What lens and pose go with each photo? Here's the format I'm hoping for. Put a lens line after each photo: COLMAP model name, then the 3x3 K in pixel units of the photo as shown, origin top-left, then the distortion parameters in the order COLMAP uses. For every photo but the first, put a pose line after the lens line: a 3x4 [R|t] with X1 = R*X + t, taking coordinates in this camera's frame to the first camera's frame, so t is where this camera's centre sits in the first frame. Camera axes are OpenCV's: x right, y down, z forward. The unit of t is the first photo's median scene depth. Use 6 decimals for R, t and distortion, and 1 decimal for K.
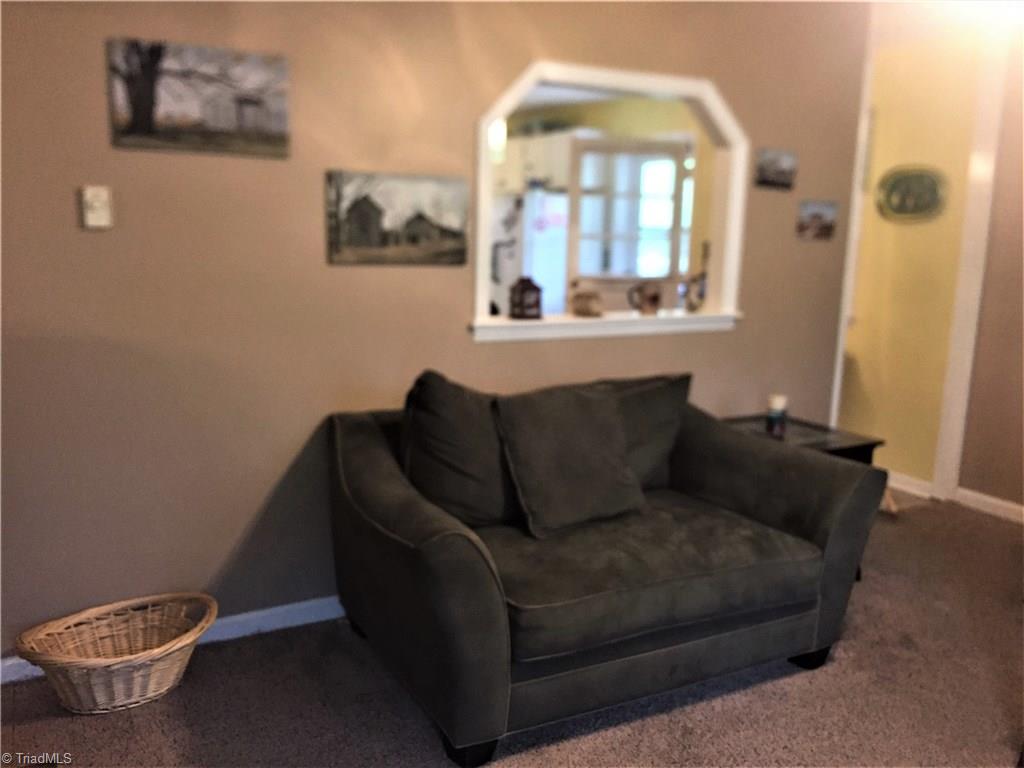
lens RADIAL K [[883.5, 0, 509.3], [0, 883.5, 404.1], [0, 0, 1]] dist [0.076390, -0.129913]
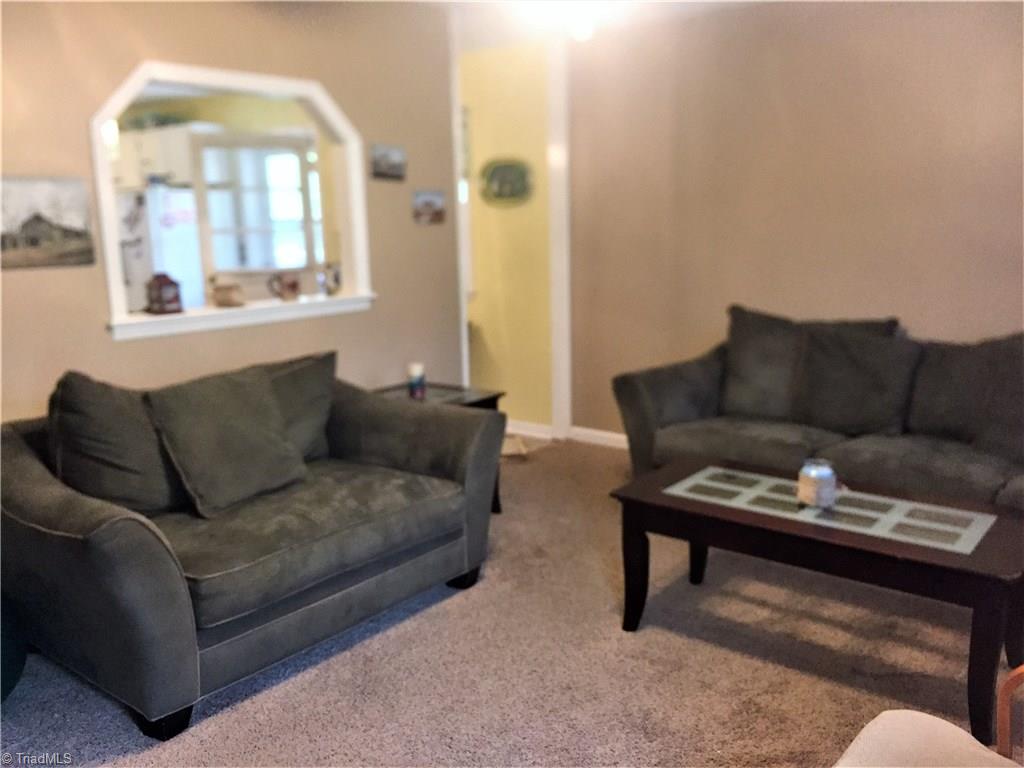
lens RADIAL K [[883.5, 0, 509.3], [0, 883.5, 404.1], [0, 0, 1]] dist [0.076390, -0.129913]
pose [[0.921412, -0.123932, 0.368293, -0.009505], [0.120722, 0.992175, 0.031844, 0.023416], [-0.369358, 0.015119, 0.929164, -0.103787]]
